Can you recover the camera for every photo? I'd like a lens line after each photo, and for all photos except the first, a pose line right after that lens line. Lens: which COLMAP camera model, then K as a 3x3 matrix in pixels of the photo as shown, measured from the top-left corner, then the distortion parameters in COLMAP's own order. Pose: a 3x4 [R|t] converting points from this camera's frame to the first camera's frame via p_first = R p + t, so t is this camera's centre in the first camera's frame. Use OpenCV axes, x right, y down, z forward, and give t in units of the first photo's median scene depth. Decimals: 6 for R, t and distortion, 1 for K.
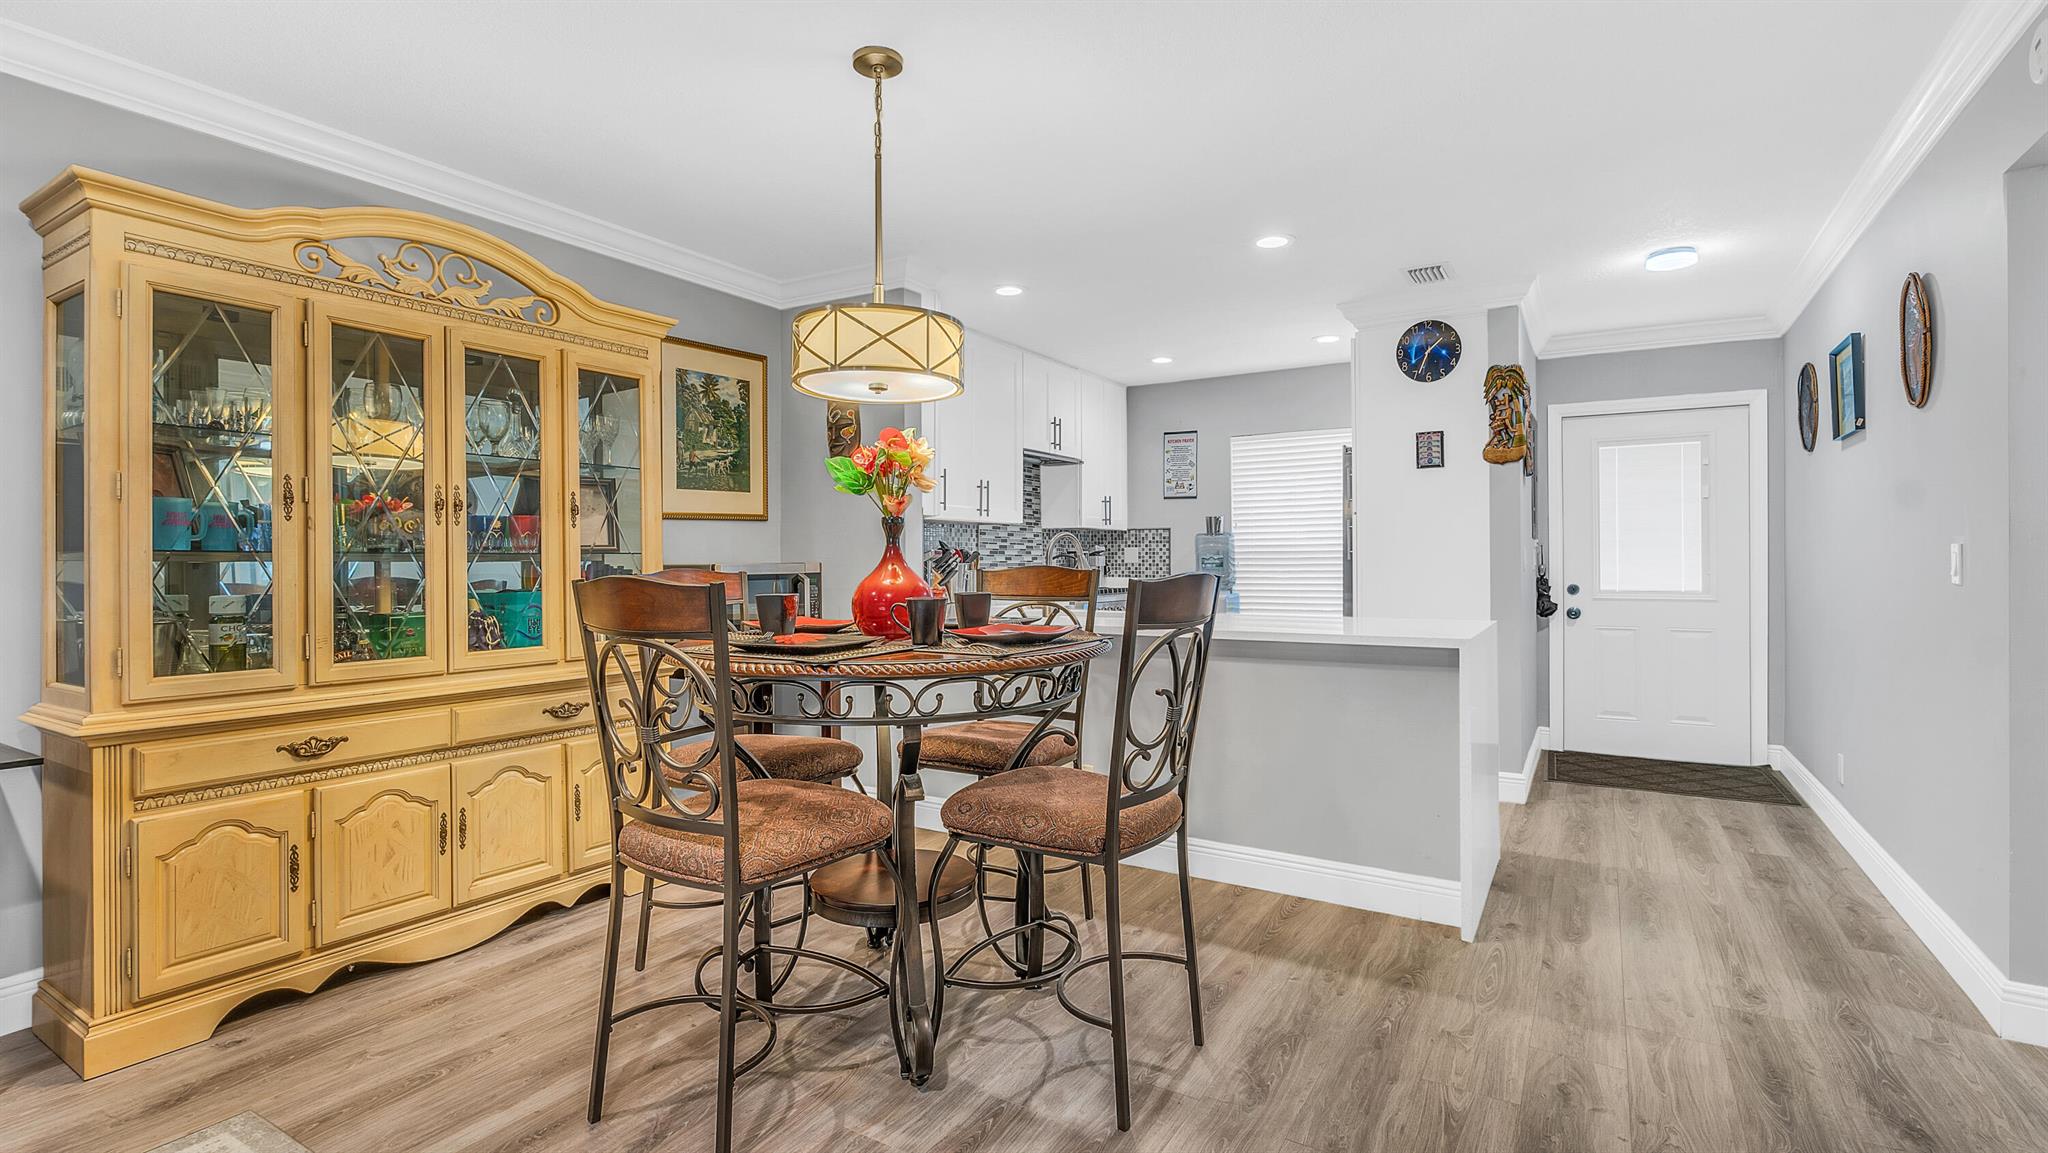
lens RADIAL K [[951.7, 0, 1024.1], [0, 951.7, 544.7], [0, 0, 1]] dist [-0.003730, -0.001044]
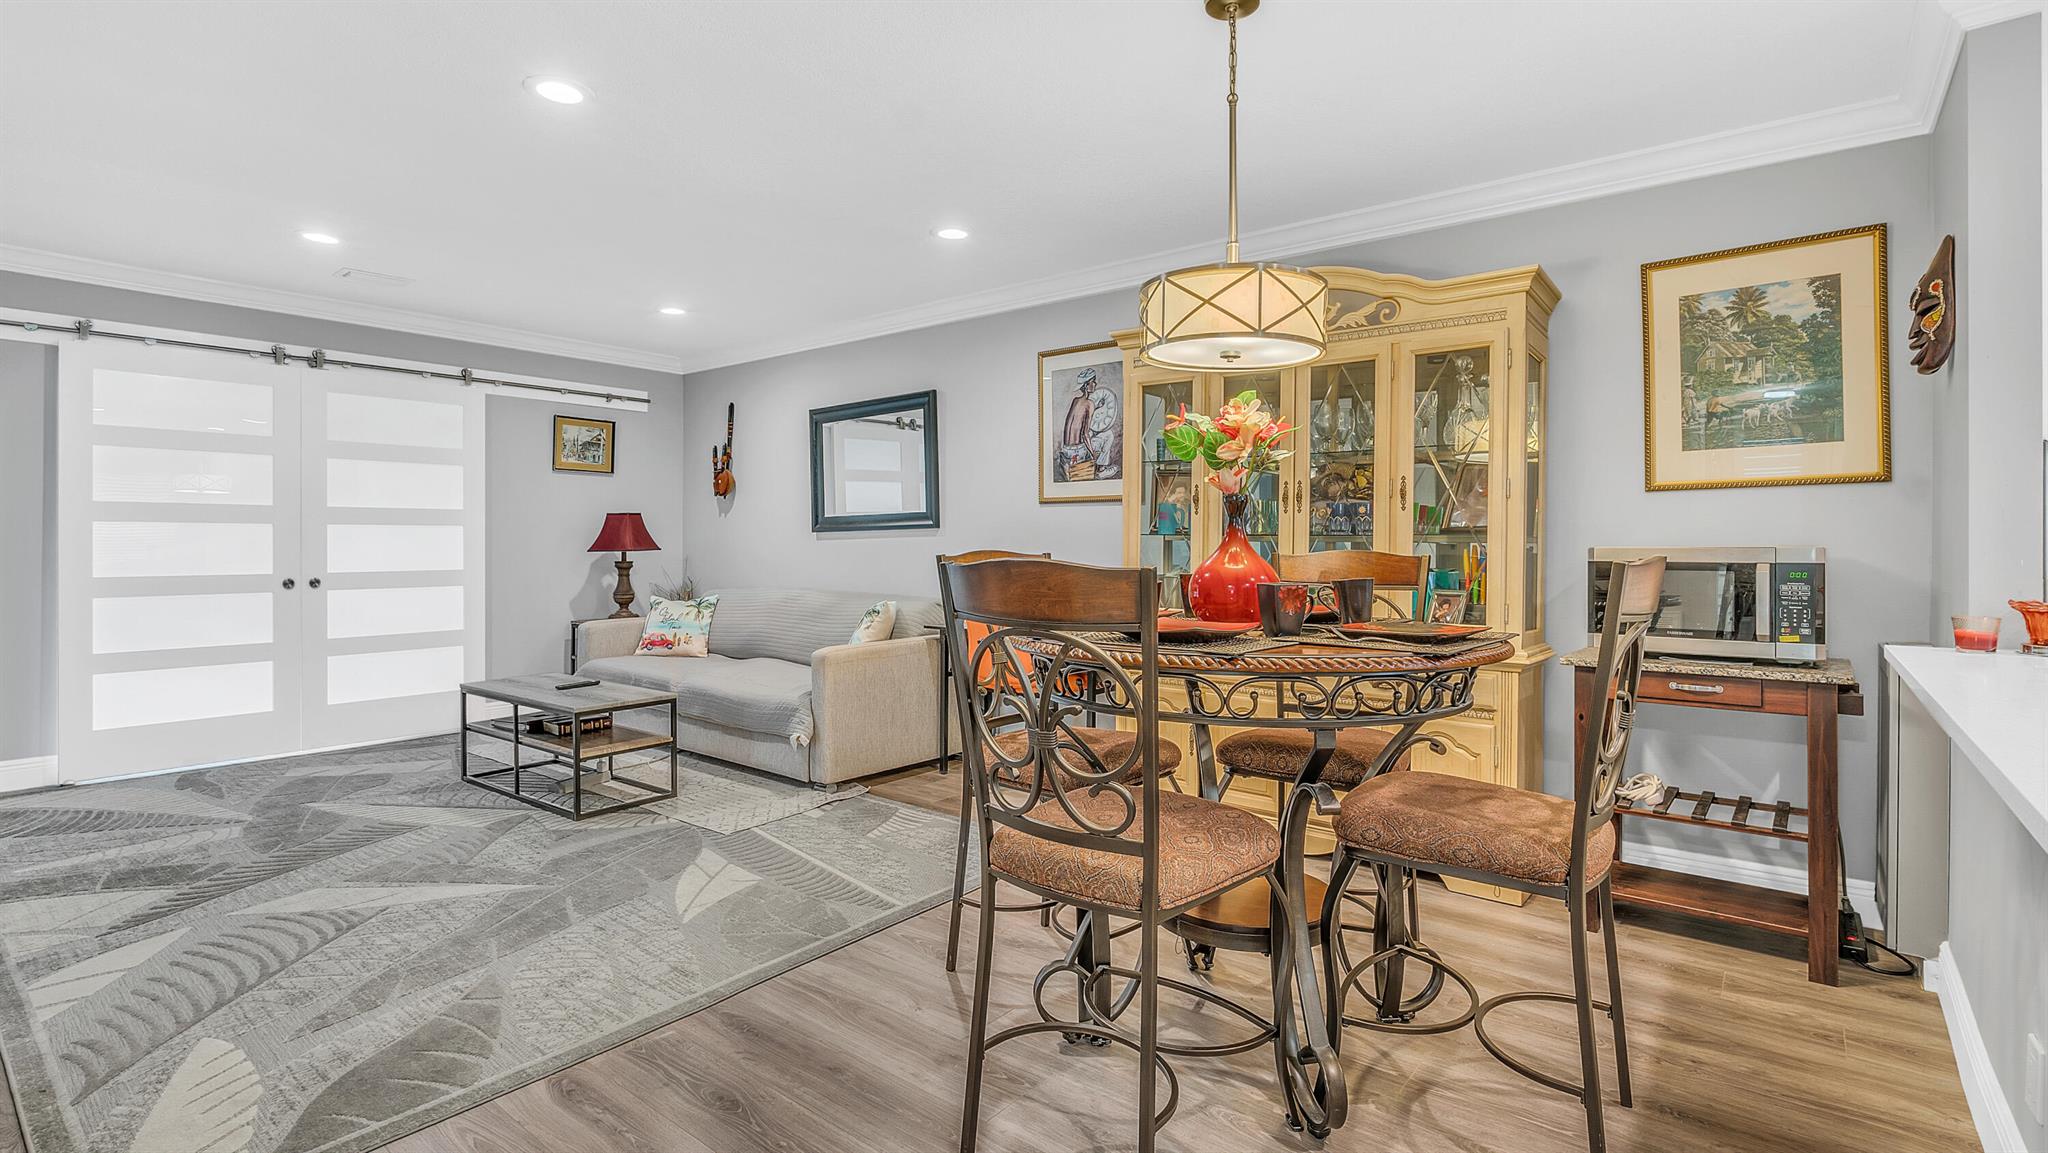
lens RADIAL K [[951.7, 0, 1024.1], [0, 951.7, 544.7], [0, 0, 1]] dist [-0.003730, -0.001044]
pose [[-0.138394, 0.009869, -0.990328, 0.623780], [0.013506, 0.999876, 0.008077, 0.005790], [0.990285, -0.012257, -0.138510, 0.734340]]
